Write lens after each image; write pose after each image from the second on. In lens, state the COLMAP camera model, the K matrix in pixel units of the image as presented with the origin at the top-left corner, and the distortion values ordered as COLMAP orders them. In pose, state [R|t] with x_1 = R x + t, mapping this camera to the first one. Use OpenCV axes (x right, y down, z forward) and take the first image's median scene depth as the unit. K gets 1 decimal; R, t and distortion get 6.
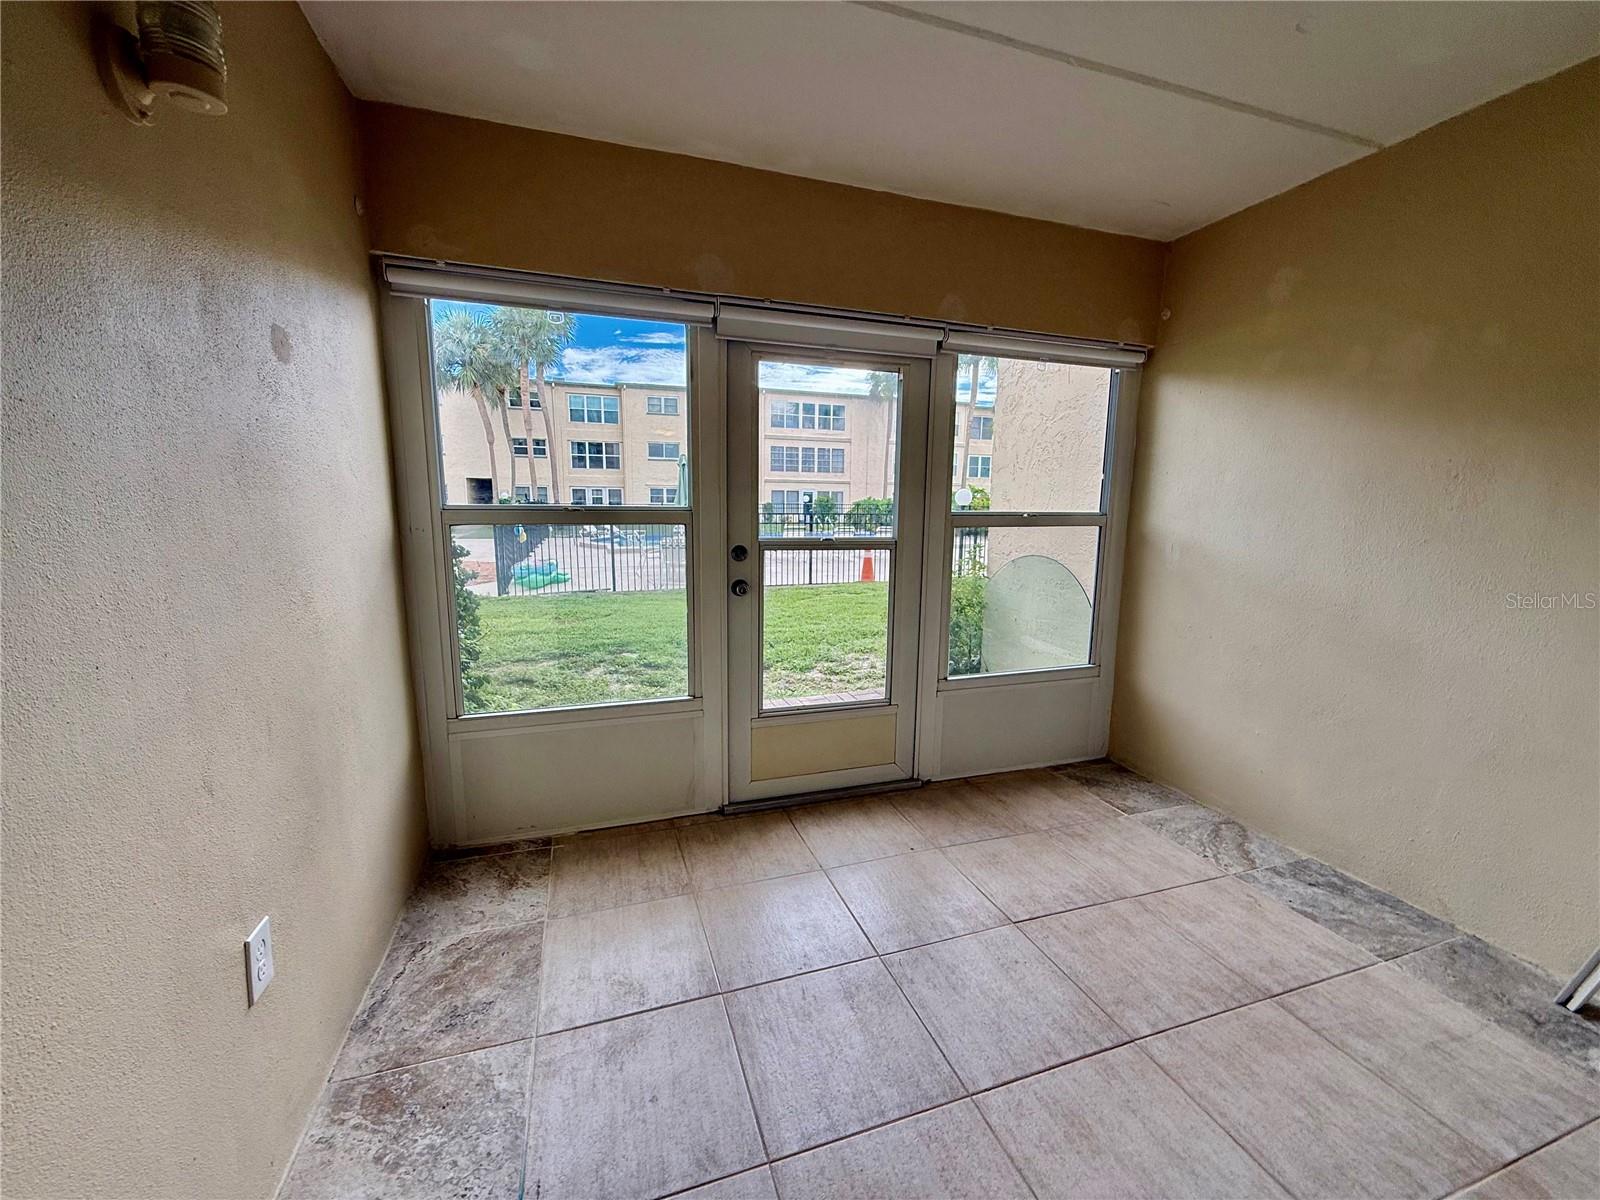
lens RADIAL K [[632.9, 0, 800.6], [0, 632.9, 599.3], [0, 0, 1]] dist [-0.001847, 0.000594]
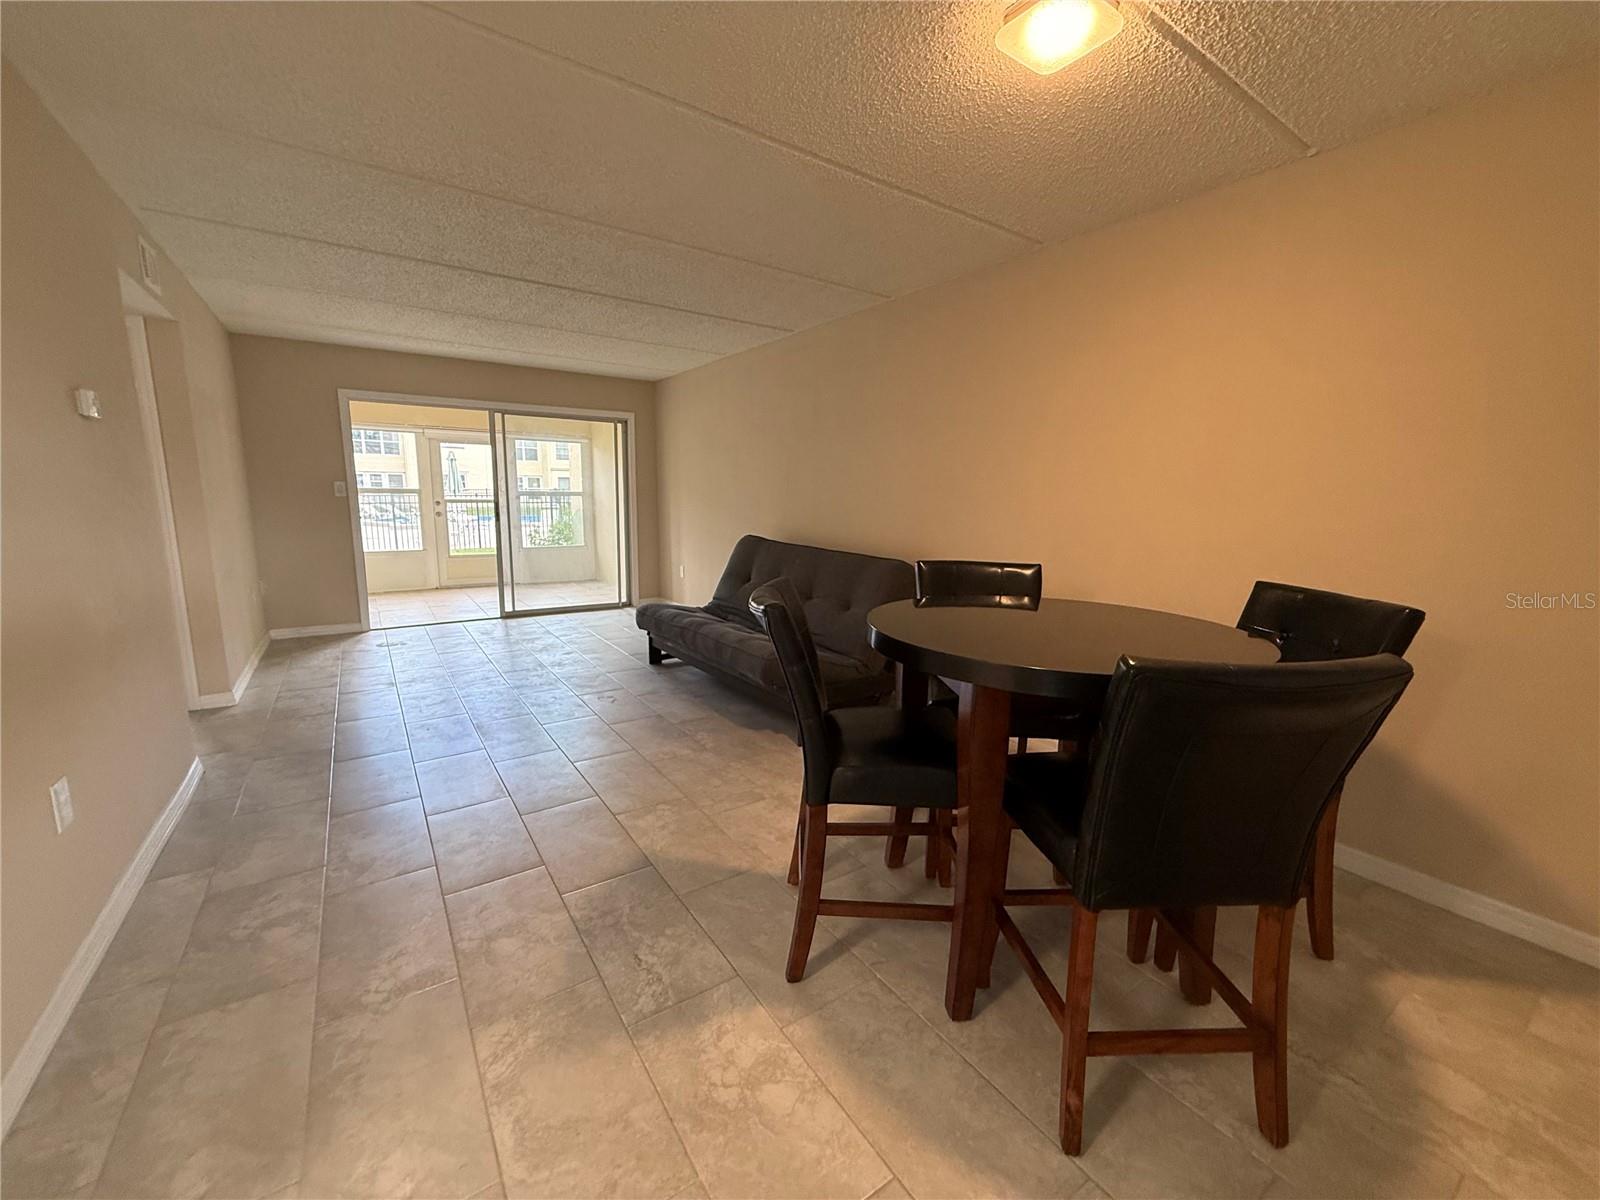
lens RADIAL K [[632.9, 0, 794.9], [0, 632.9, 597.2], [0, 0, 1]] dist [-0.001847, 0.000594]
pose [[0.963110, -0.041157, 0.265942, 0.736694], [0.036694, 0.999090, 0.021733, 0.378793], [-0.266595, -0.011173, 0.963744, -2.440775]]
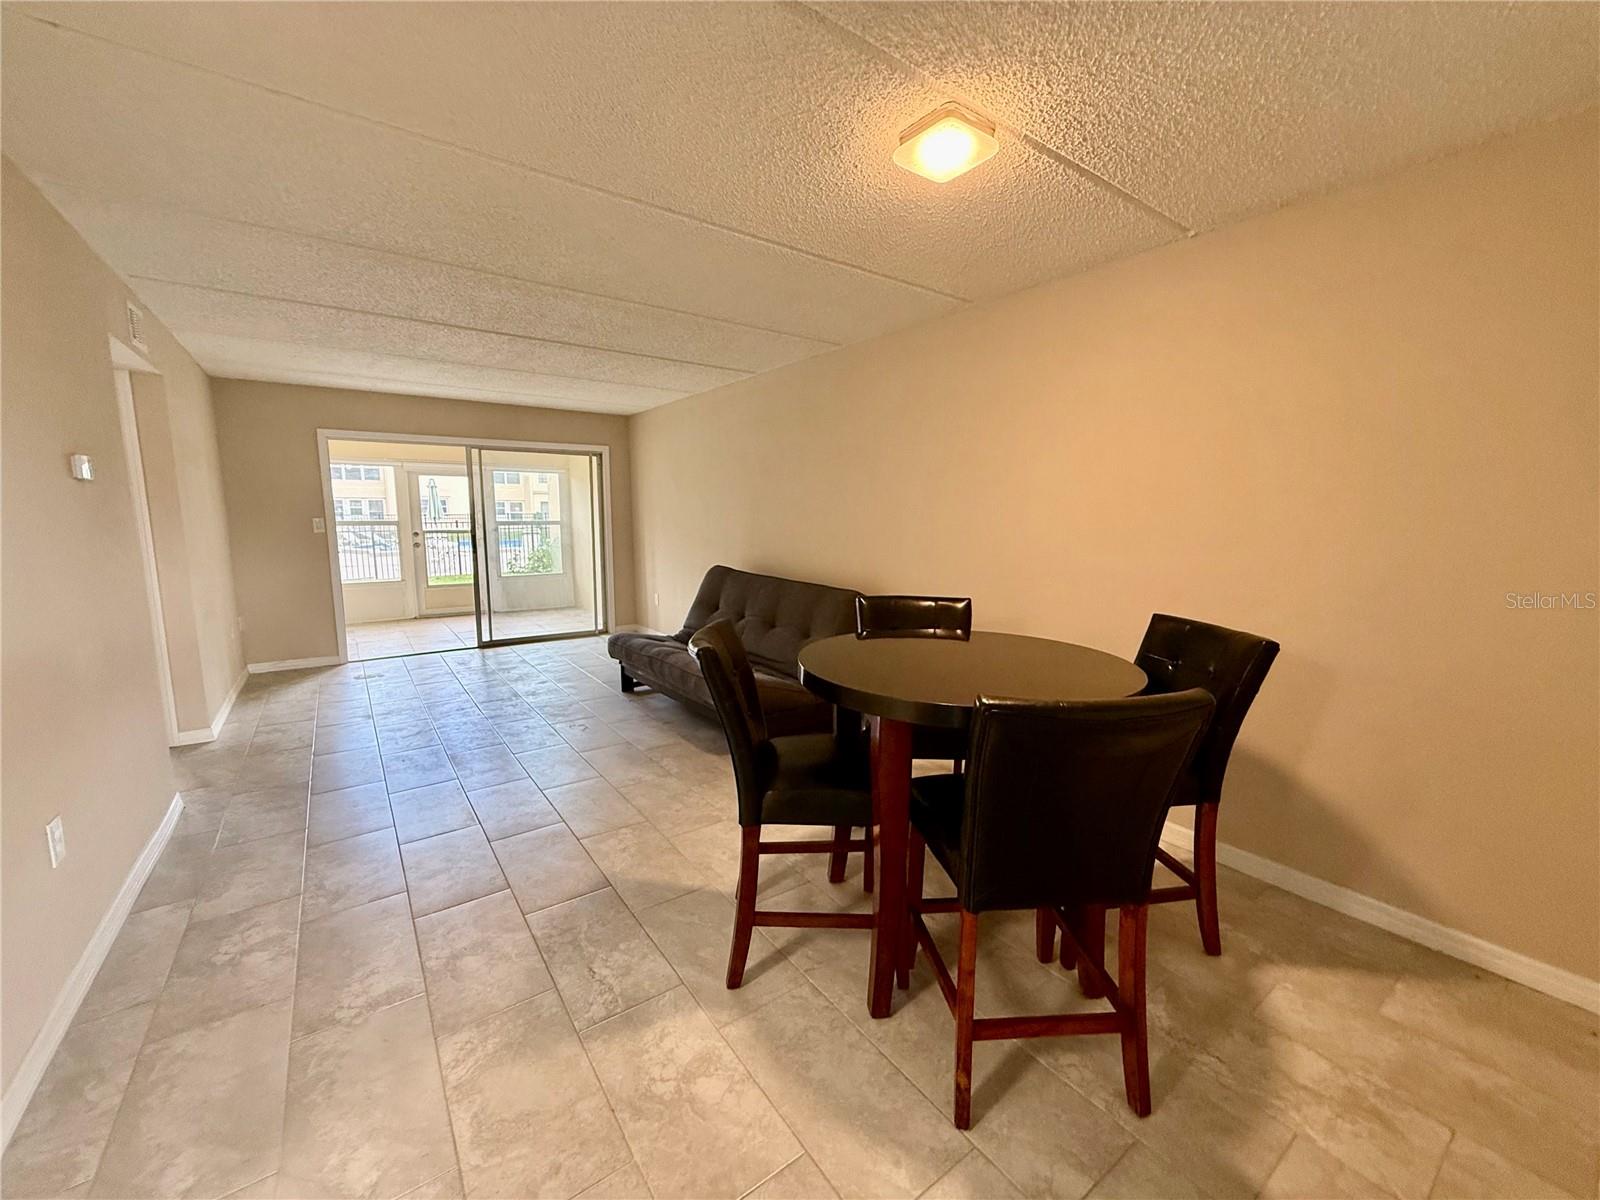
lens RADIAL K [[632.9, 0, 794.5], [0, 632.9, 598.1], [0, 0, 1]] dist [-0.001847, 0.000594]
pose [[0.956385, -0.048074, 0.288124, 0.771192], [0.051929, 0.998634, -0.005745, 0.355409], [-0.287455, 0.020456, 0.957576, -2.528815]]
